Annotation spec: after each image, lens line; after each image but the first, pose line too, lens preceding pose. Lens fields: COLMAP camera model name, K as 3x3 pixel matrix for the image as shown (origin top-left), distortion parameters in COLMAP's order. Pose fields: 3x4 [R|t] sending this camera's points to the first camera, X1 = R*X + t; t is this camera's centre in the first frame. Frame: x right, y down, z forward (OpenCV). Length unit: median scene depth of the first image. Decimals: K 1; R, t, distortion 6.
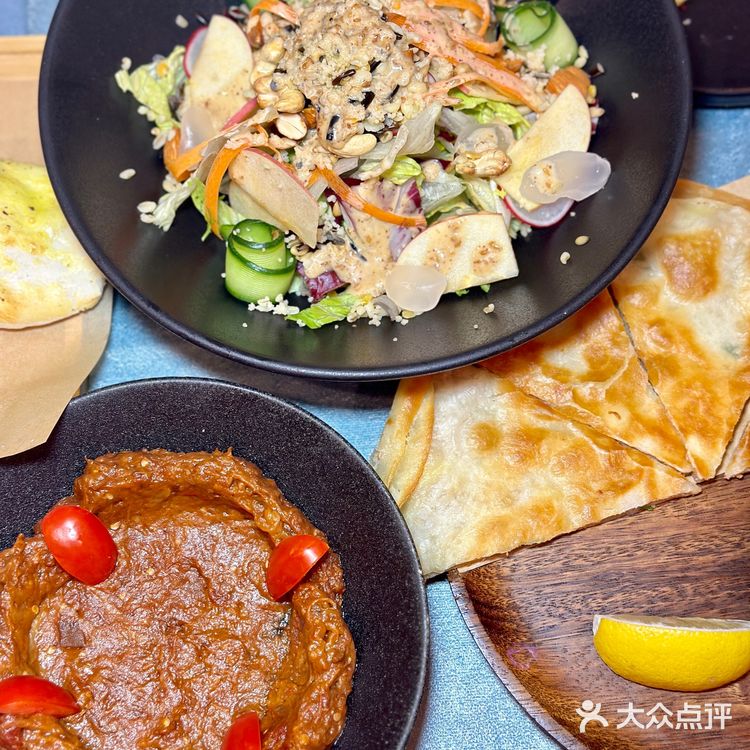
lens RADIAL K [[1394.0, 0, 375.0], [0, 1394.0, 375.0], [0, 0, 1]] dist [0.107495, -0.037570]
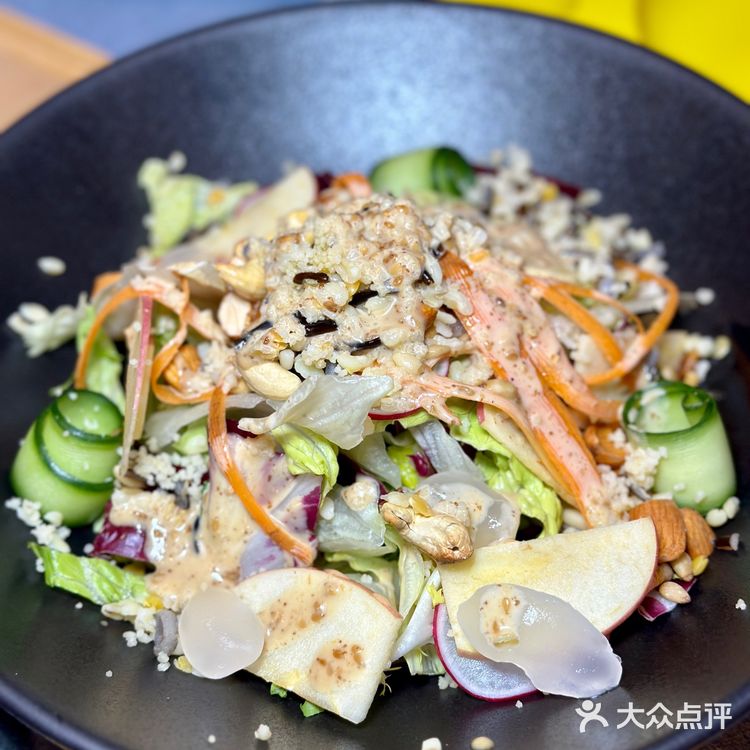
lens RADIAL K [[1394.0, 0, 375.0], [0, 1394.0, 375.0], [0, 0, 1]] dist [0.107495, -0.037570]
pose [[0.749493, 0.520870, -0.408601, 0.275579], [-0.616097, 0.774655, -0.142598, -0.108092], [0.242250, 0.358613, 0.901505, 0.461215]]
